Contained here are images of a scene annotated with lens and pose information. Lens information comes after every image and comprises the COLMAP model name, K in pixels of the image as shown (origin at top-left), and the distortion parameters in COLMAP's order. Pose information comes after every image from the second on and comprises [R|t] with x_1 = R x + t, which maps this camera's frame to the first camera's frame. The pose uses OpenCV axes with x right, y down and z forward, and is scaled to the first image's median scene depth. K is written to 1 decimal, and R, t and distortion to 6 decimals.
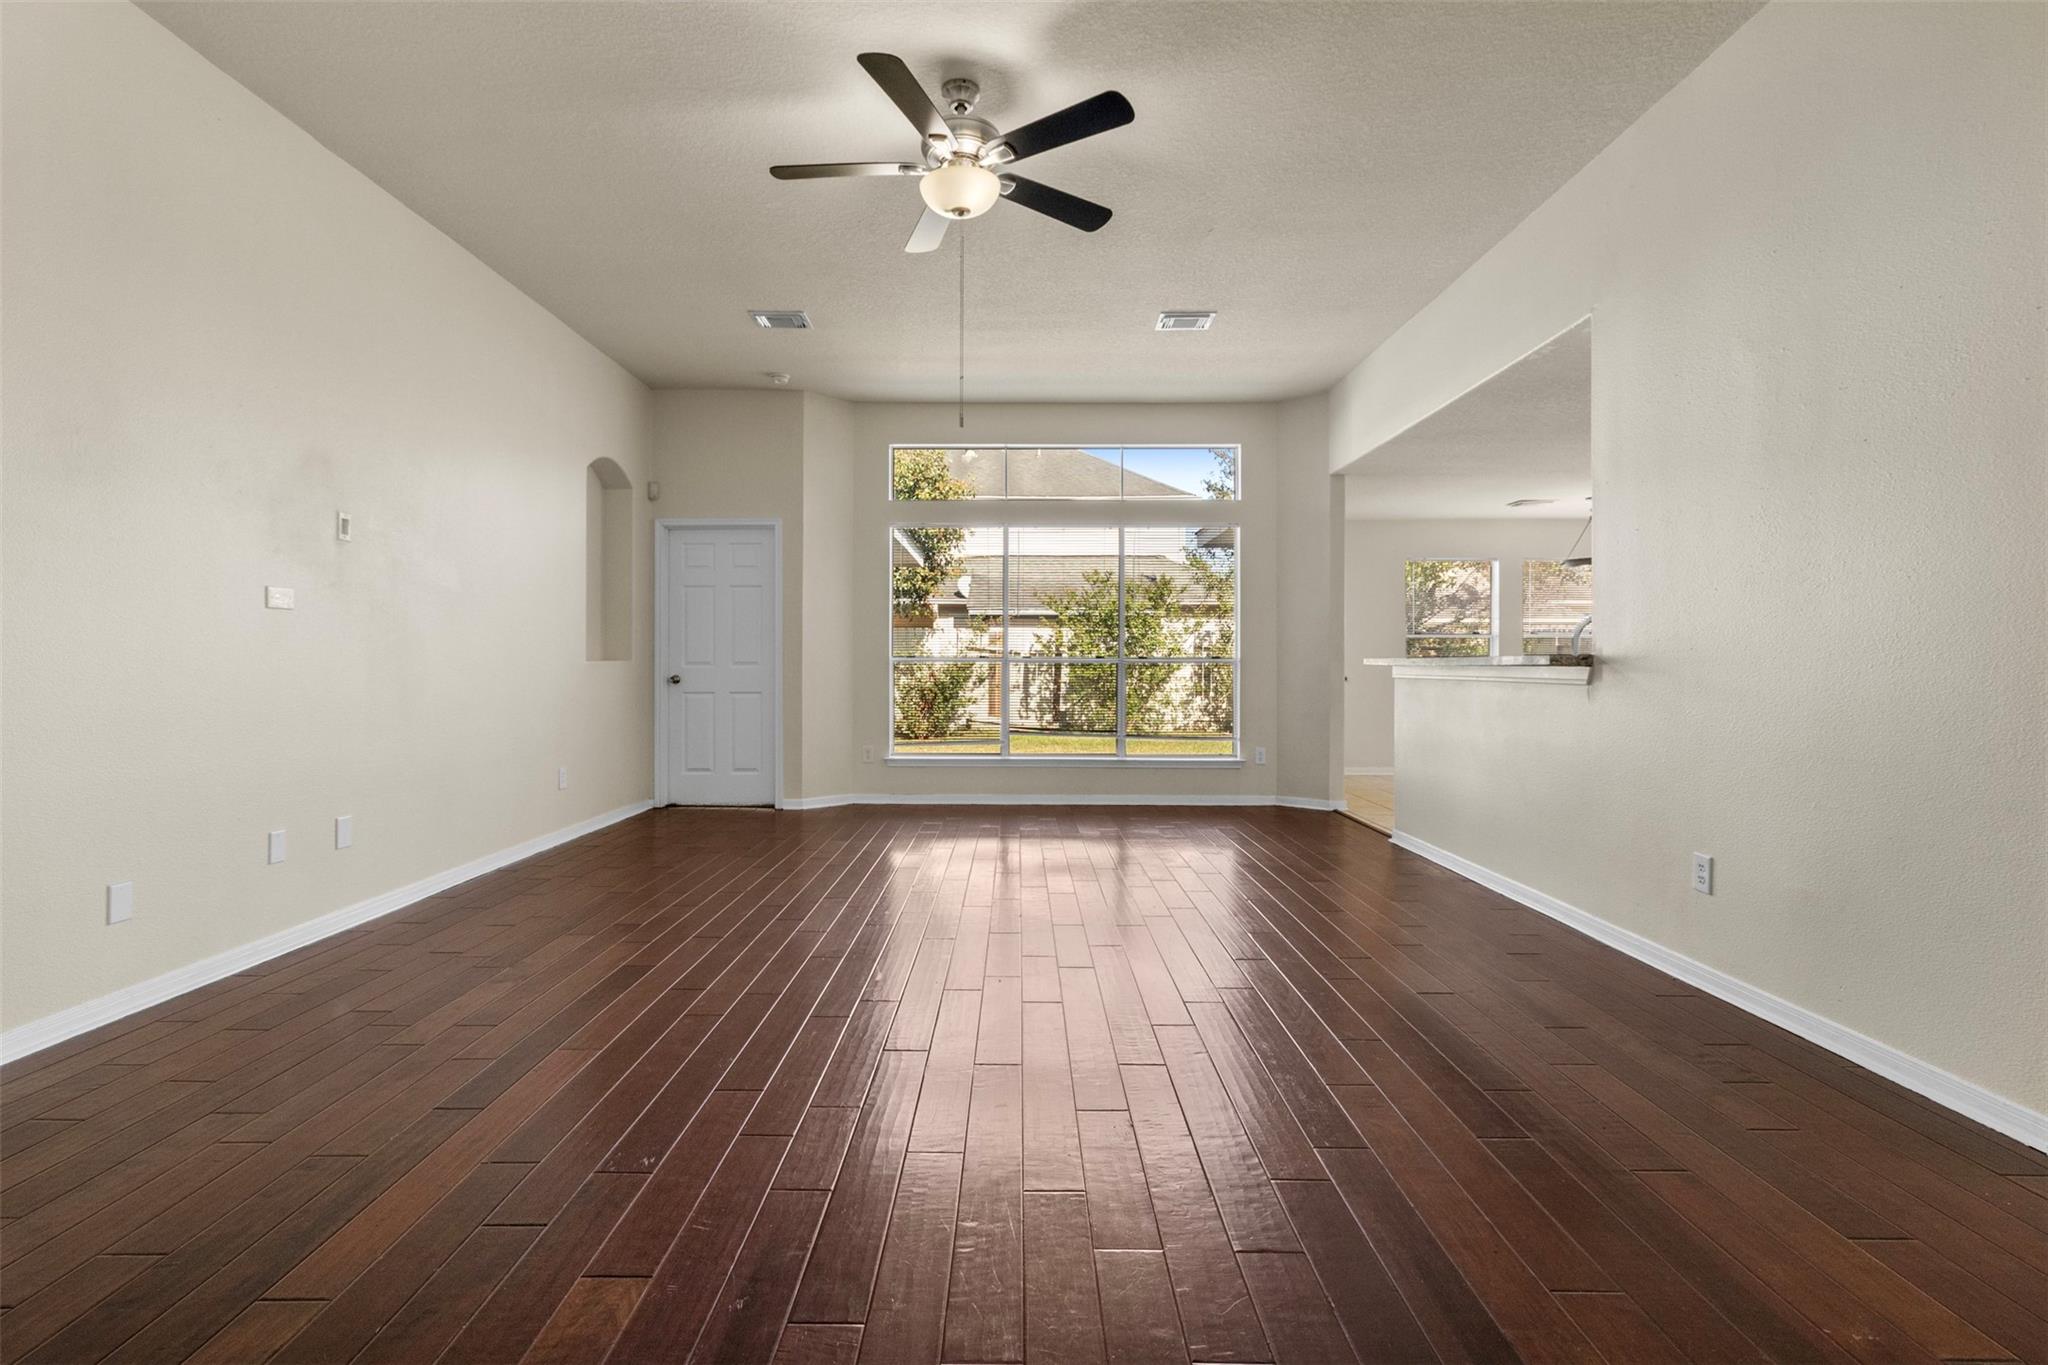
lens RADIAL K [[949.9, 0, 1015.0], [0, 949.9, 651.2], [0, 0, 1]] dist [0.001374, 0.000374]
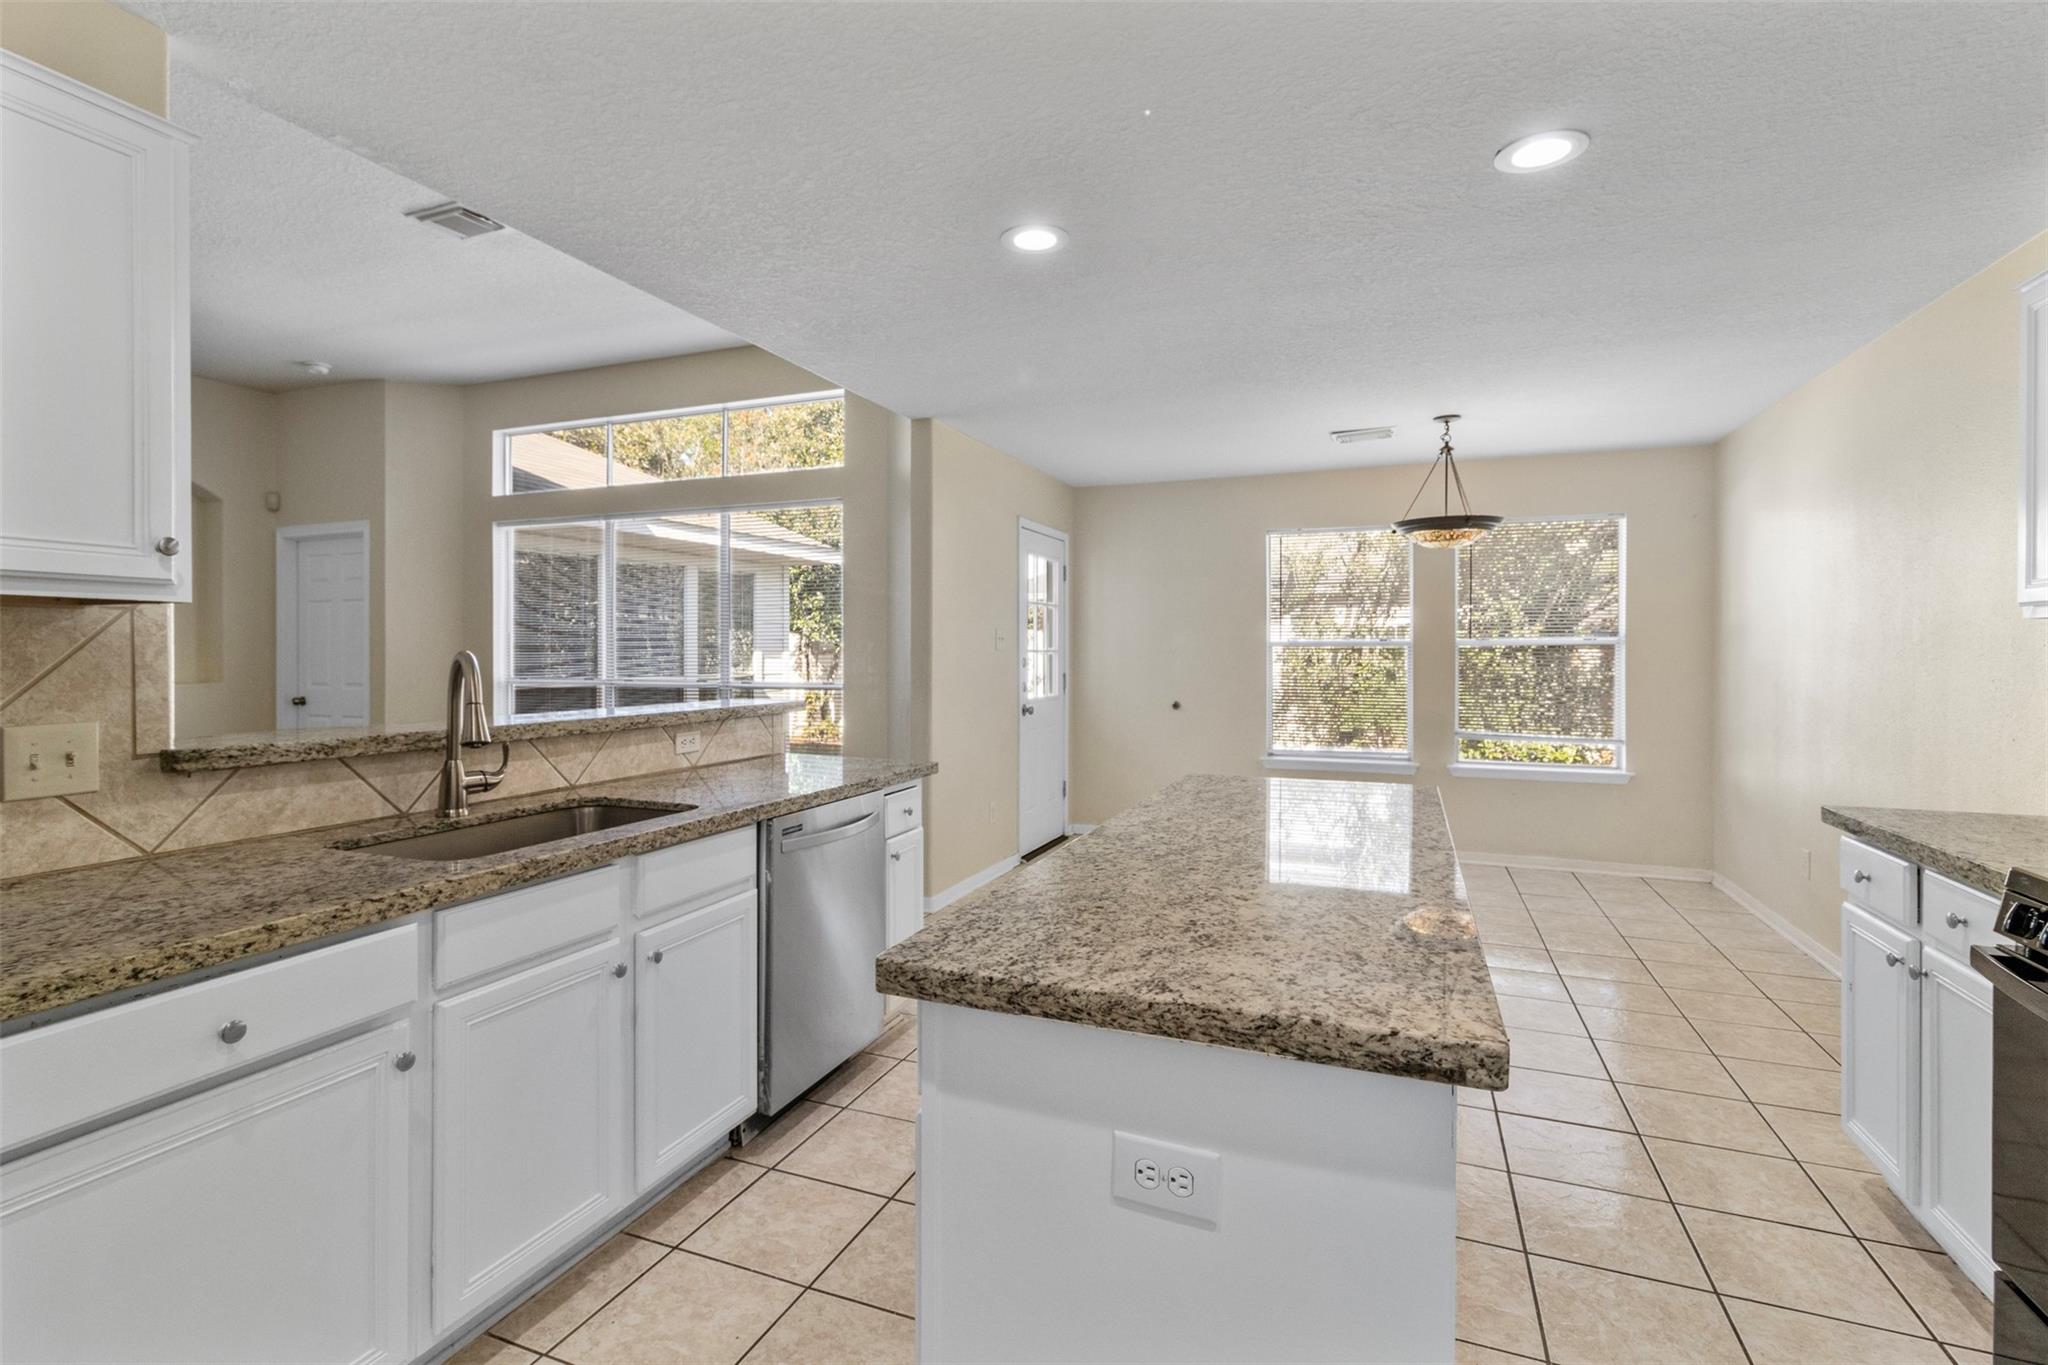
lens RADIAL K [[949.9, 0, 1015.0], [0, 949.9, 651.2], [0, 0, 1]] dist [0.001374, 0.000374]
pose [[0.928668, -0.001837, -0.370906, 0.649458], [0.008327, 0.999839, 0.015897, -0.028686], [0.370817, -0.017851, 0.928534, 0.388528]]
